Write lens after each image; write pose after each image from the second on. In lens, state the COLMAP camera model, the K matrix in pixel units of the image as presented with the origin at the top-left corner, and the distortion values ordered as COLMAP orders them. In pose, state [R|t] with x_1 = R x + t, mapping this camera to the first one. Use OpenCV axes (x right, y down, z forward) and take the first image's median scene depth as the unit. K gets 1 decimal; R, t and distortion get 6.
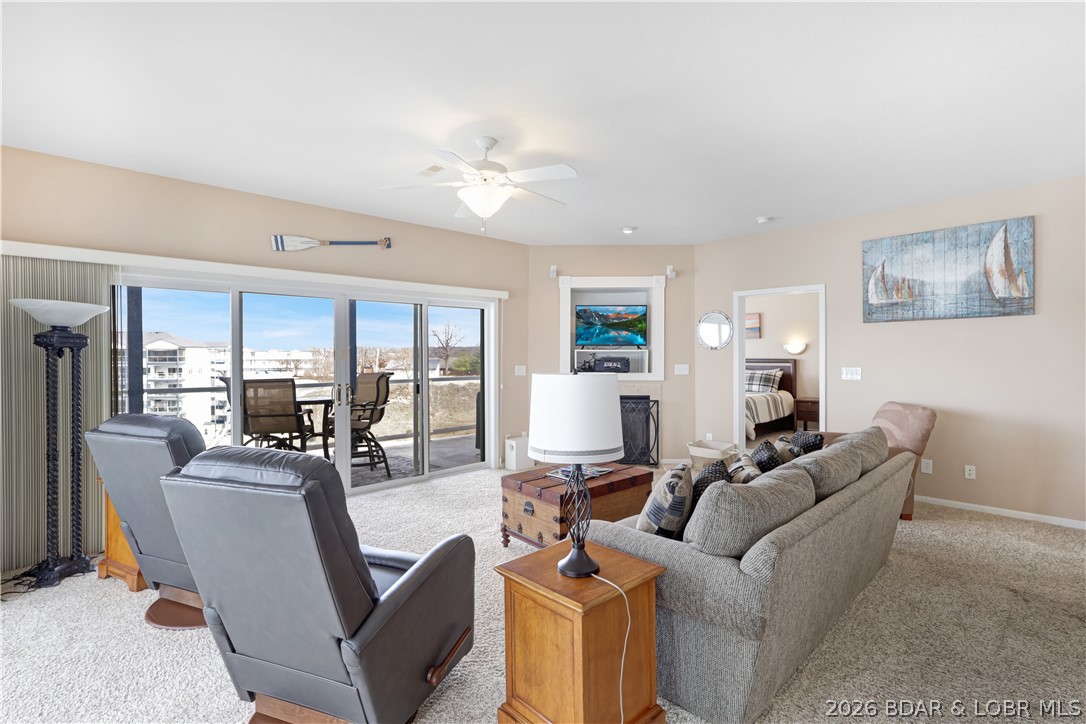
lens RADIAL K [[508.4, 0, 541.6], [0, 508.4, 358.8], [0, 0, 1]] dist [0.001063, 0.000423]
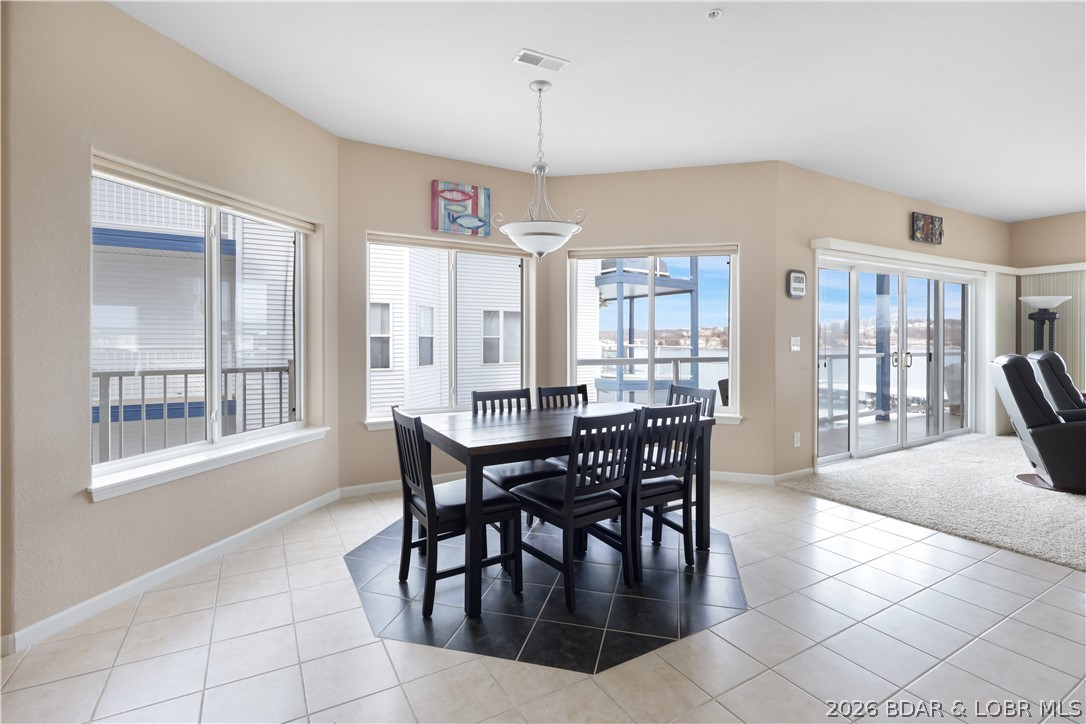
lens RADIAL K [[497.8, 0, 538.6], [0, 497.8, 341.6], [0, 0, 1]] dist [-0.000961, 0.000221]
pose [[-0.233763, 0.006771, -0.972270, 0.676280], [-0.001399, 0.999972, 0.007301, 0.023527], [0.972293, 0.003067, -0.233747, -0.215823]]
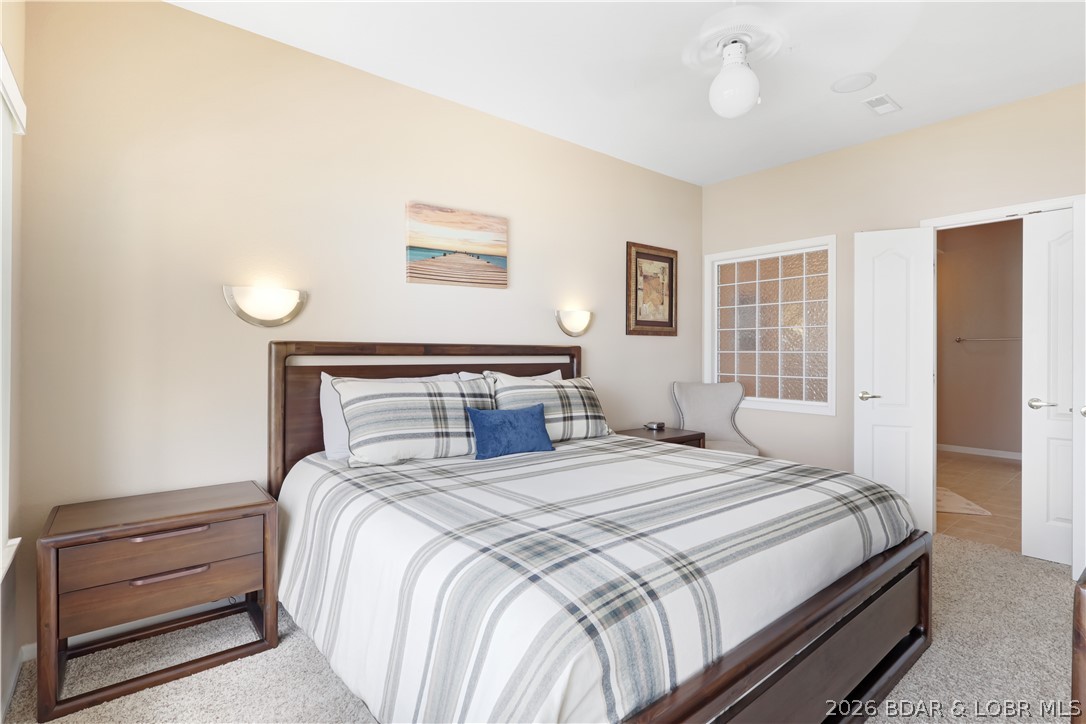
lens RADIAL K [[551.8, 0, 482.8], [0, 551.8, 358.1], [0, 0, 1]] dist [-0.033817, -0.000061]
pose [[0.081030, -0.000422, 0.996712, 0.056706], [0.004910, 0.999988, 0.000024, 0.012835], [-0.996700, 0.004892, 0.081031, 1.418809]]
